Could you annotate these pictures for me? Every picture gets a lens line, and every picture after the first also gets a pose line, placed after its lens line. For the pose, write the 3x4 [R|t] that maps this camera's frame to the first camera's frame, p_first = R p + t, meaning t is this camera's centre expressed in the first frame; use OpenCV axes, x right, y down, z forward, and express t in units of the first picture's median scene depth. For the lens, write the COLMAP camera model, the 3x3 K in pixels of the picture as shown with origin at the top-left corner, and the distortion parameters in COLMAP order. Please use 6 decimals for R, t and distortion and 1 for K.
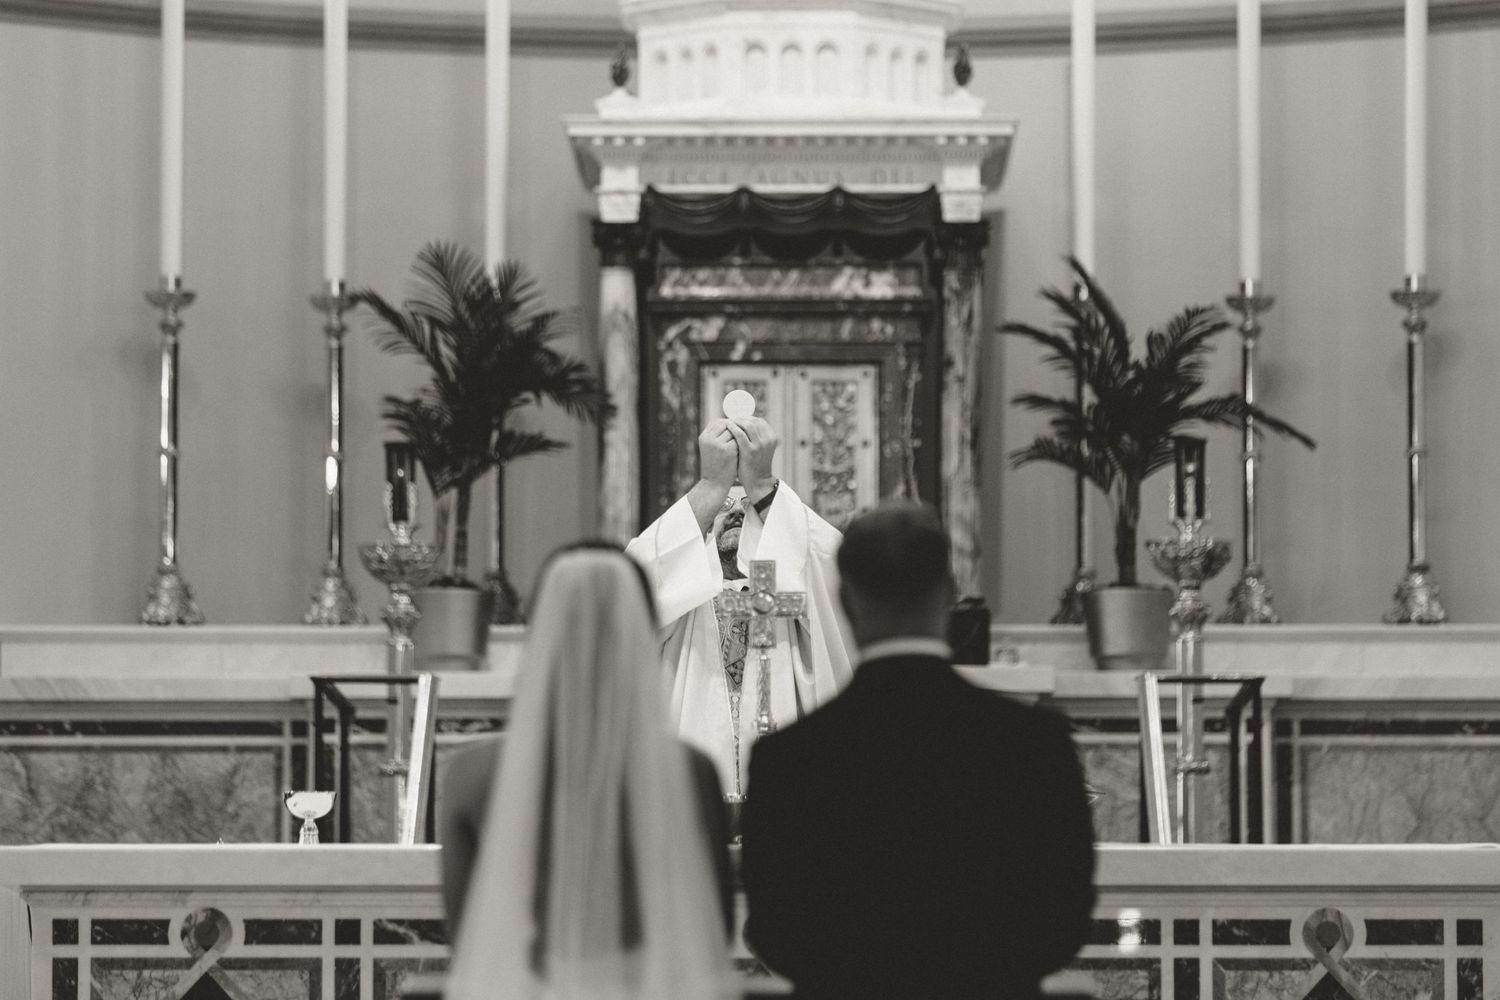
lens RADIAL K [[7637.0, 0, 750.1], [0, 7637.0, 499.7], [0, 0, 1]] dist [-0.030823, 0.000000]
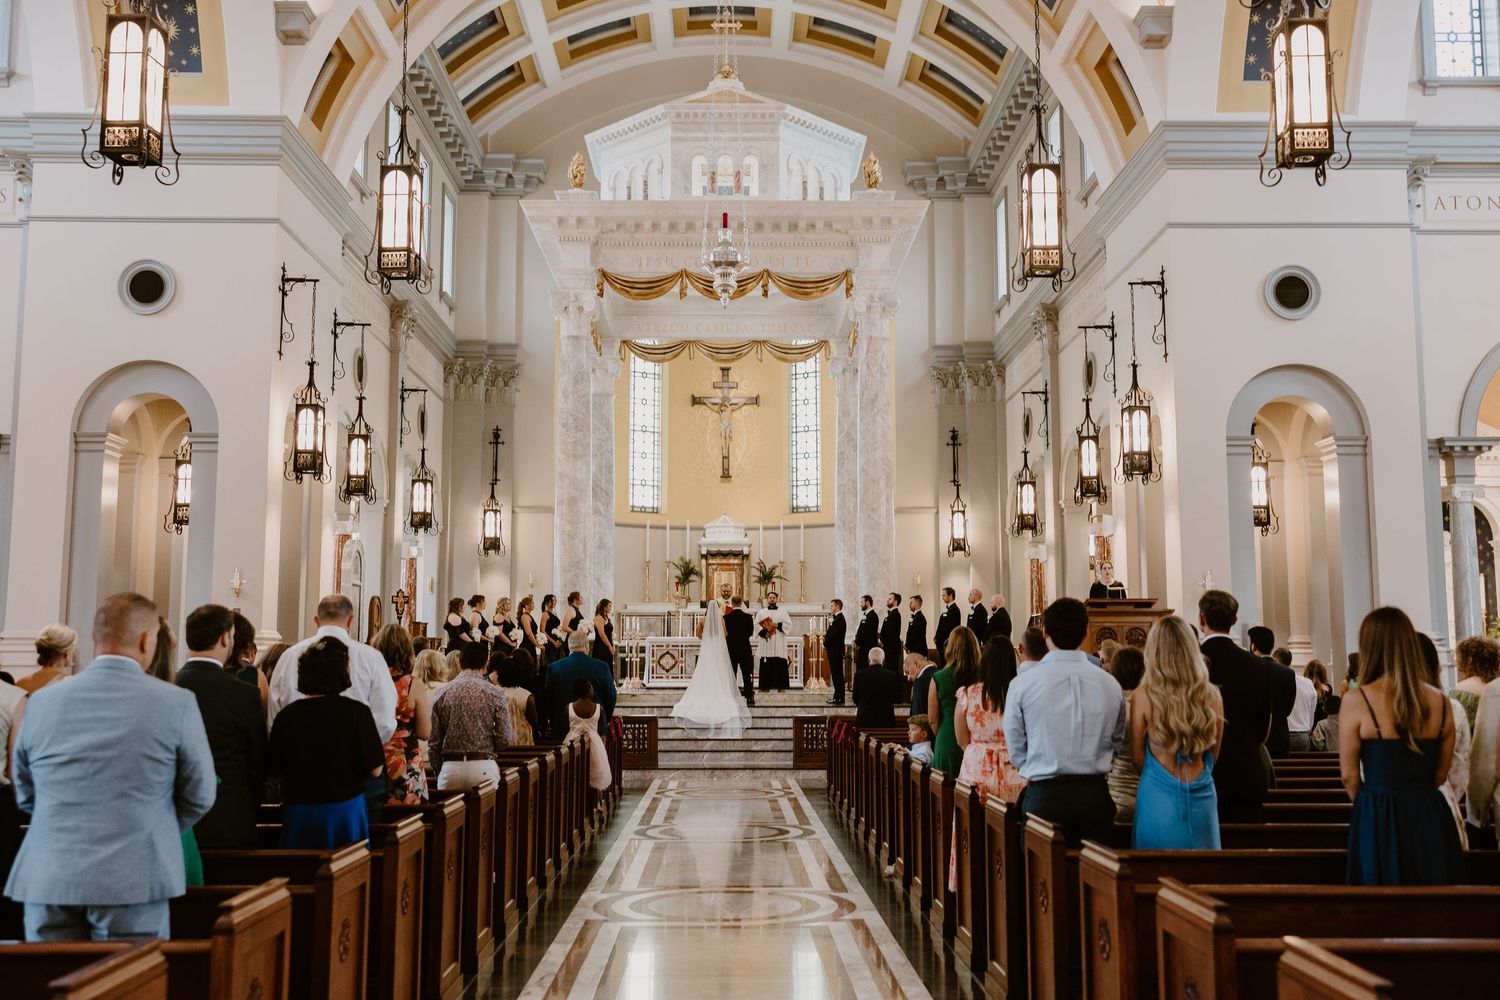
lens RADIAL K [[1453.9, 0, 734.4], [0, 1453.9, 531.2], [0, 0, 1]] dist [0.047576, 0.000000]
pose [[0.999752, 0.004903, 0.021720, -0.018152], [-0.004706, 0.999947, -0.009107, -0.045868], [-0.021763, 0.009003, 0.999723, -0.540705]]
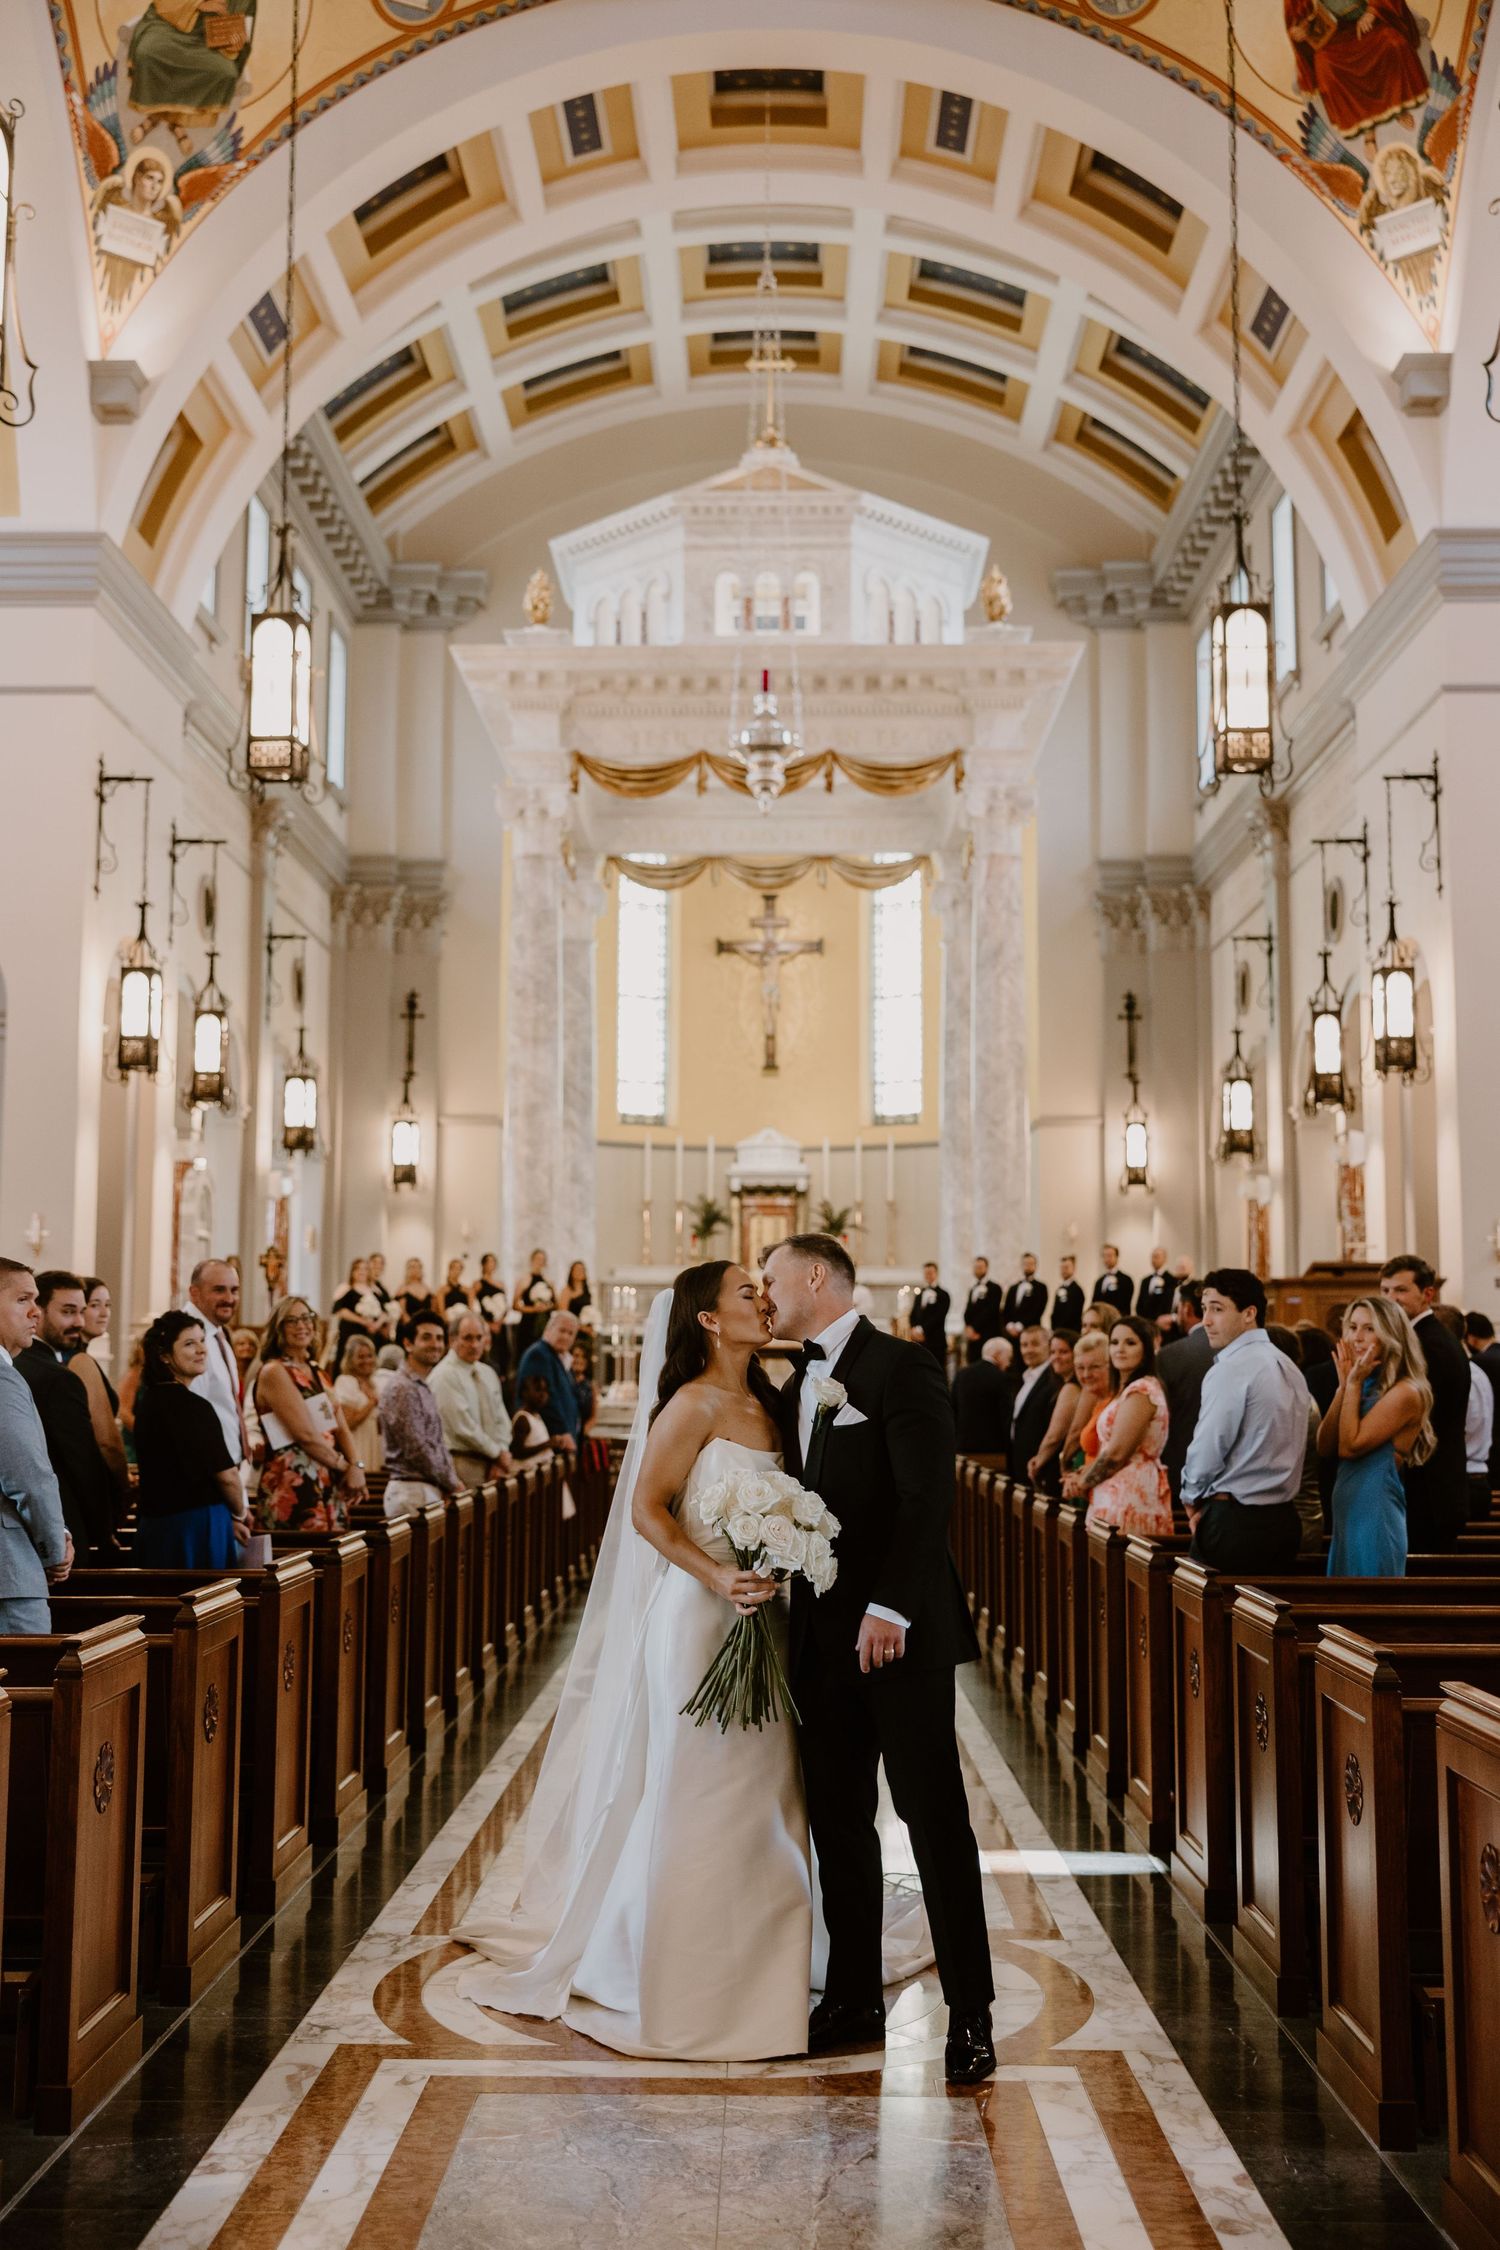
lens RADIAL K [[2386.5, 0, 692.3], [0, 2386.5, 1148.6], [0, 0, 1]] dist [0.013045, 0.000000]
pose [[0.999810, 0.004658, -0.018911, -0.015730], [-0.004829, 0.999948, -0.009028, -0.048548], [0.018868, 0.009118, 0.999780, -0.604595]]
